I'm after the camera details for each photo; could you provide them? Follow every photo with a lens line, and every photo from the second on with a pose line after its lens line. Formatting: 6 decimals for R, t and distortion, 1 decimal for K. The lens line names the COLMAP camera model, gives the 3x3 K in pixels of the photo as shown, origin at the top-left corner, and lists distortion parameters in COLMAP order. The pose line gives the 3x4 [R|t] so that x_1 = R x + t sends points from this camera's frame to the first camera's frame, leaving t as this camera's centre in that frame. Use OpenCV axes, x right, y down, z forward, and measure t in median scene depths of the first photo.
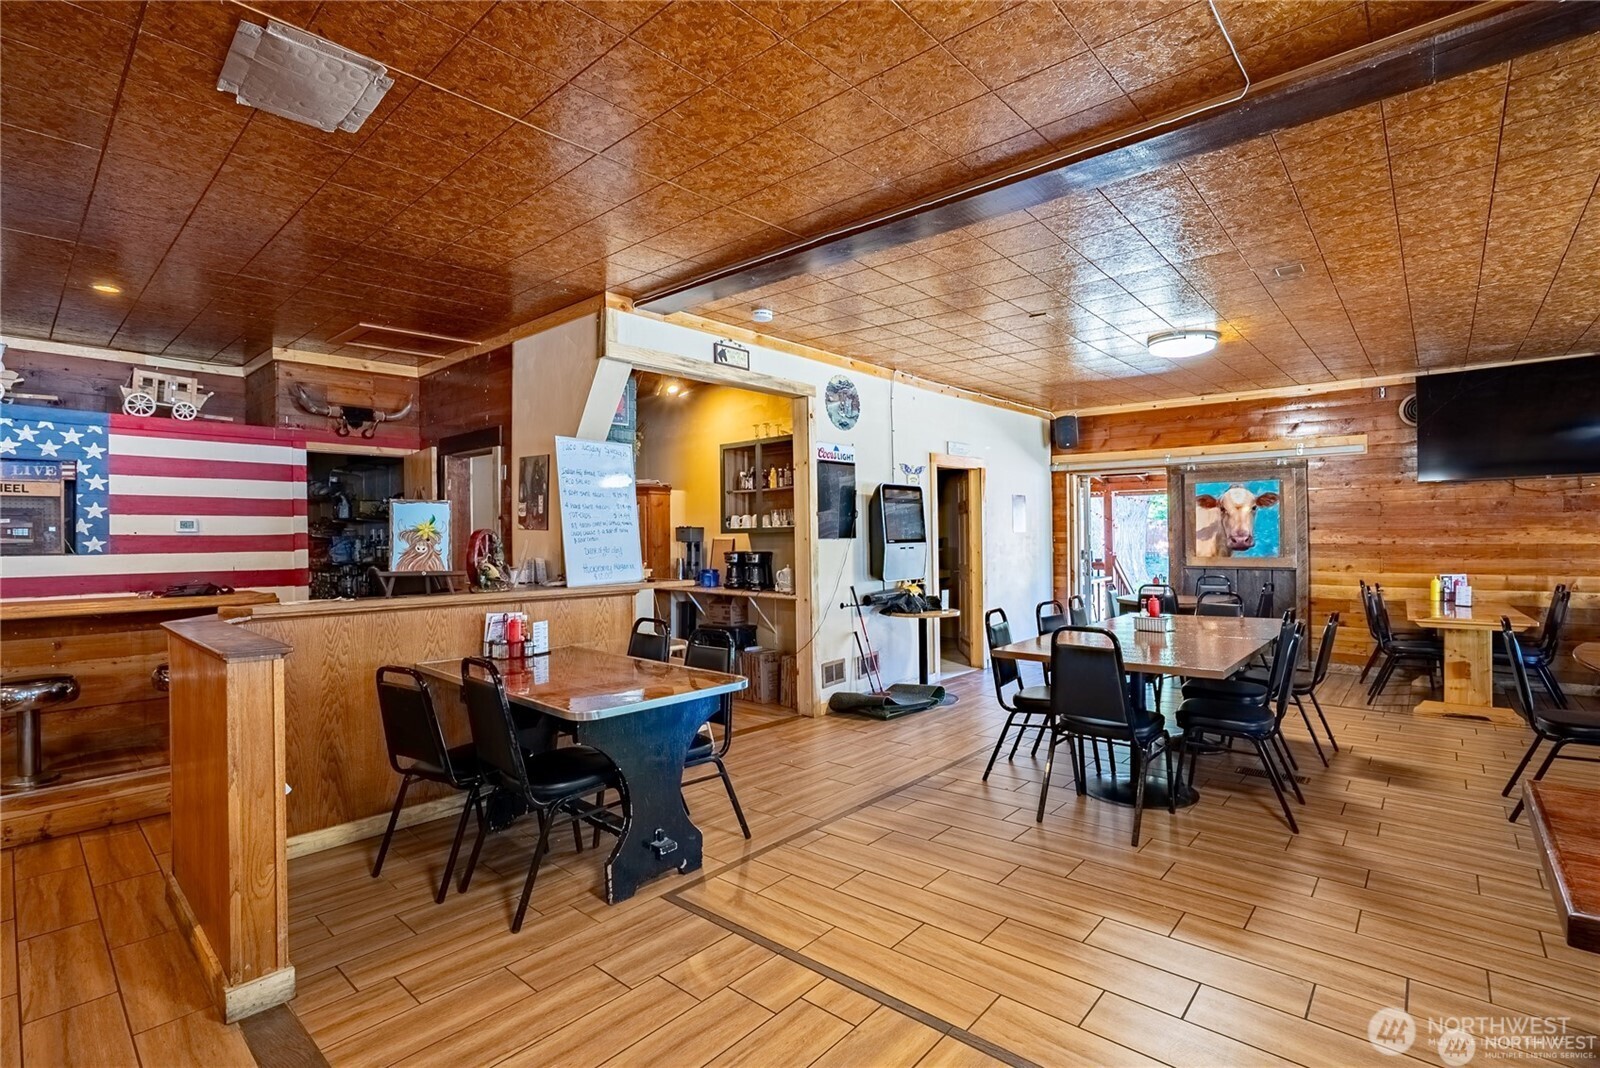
lens RADIAL K [[770.8, 0, 800.0], [0, 770.8, 534.0], [0, 0, 1]] dist [-0.043708, 0.013853]
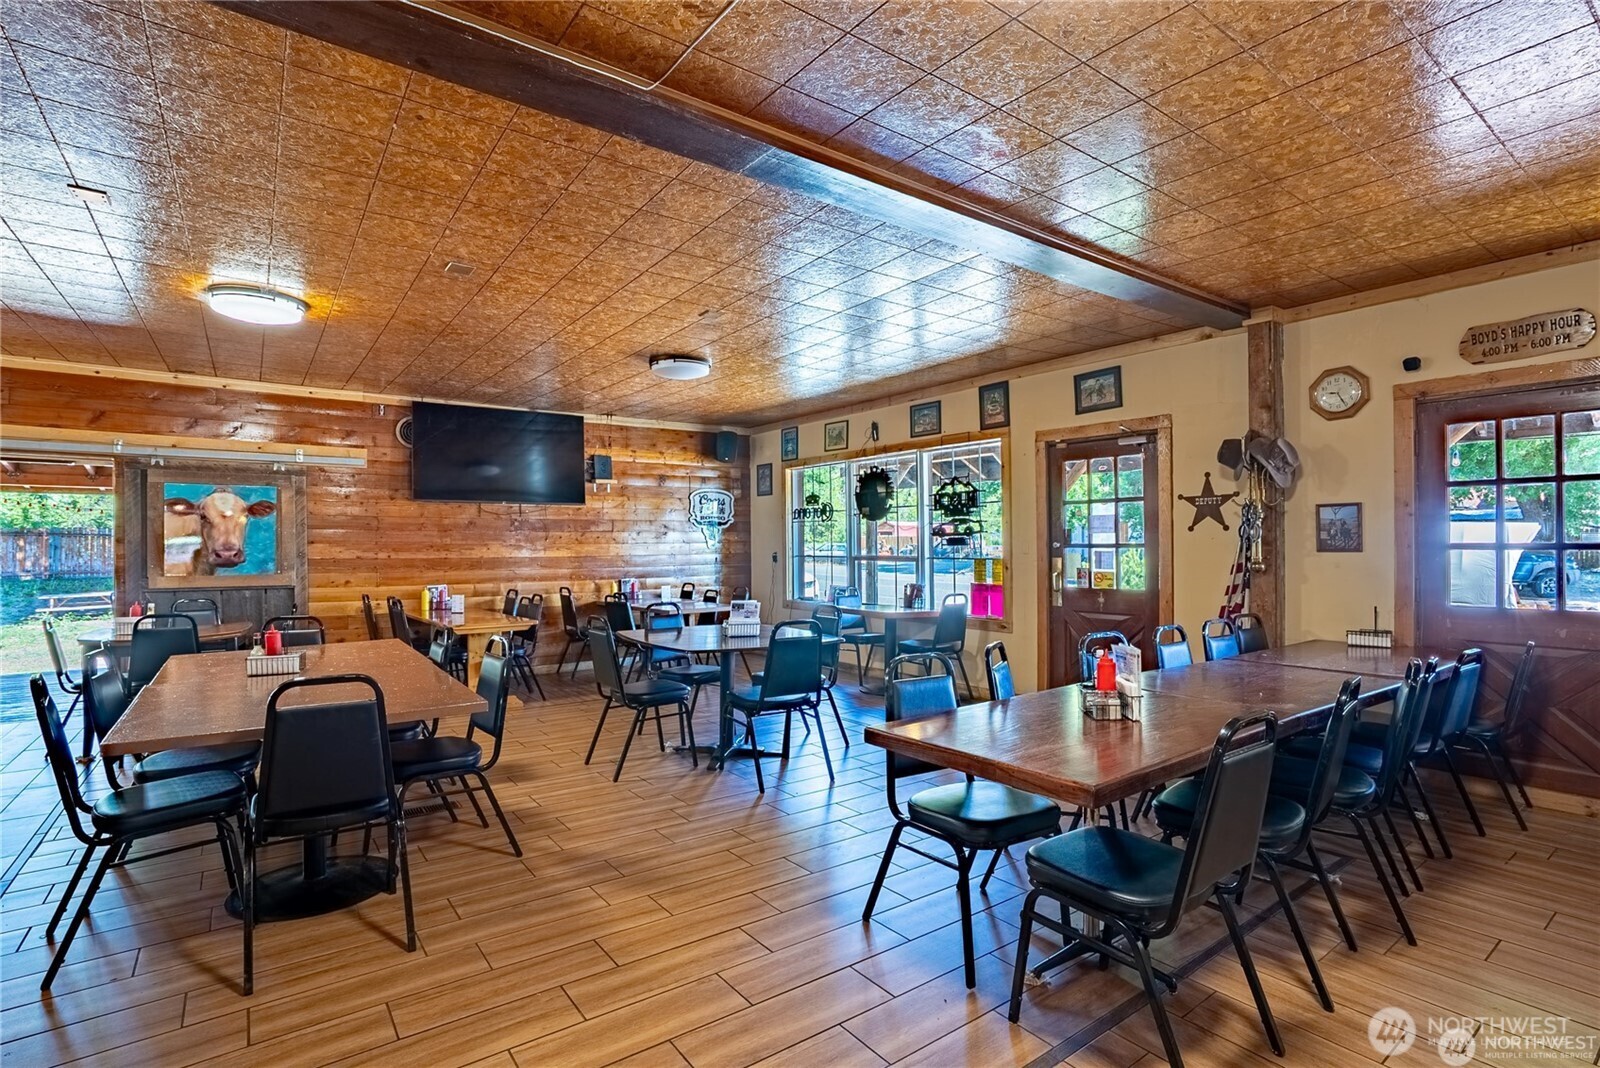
lens RADIAL K [[770.8, 0, 800.0], [0, 770.8, 534.0], [0, 0, 1]] dist [-0.043708, 0.013853]
pose [[0.197451, 0.024486, 0.980007, -0.147819], [-0.001819, 0.999695, -0.024611, 0.005612], [-0.980311, 0.003077, 0.197435, 0.290276]]
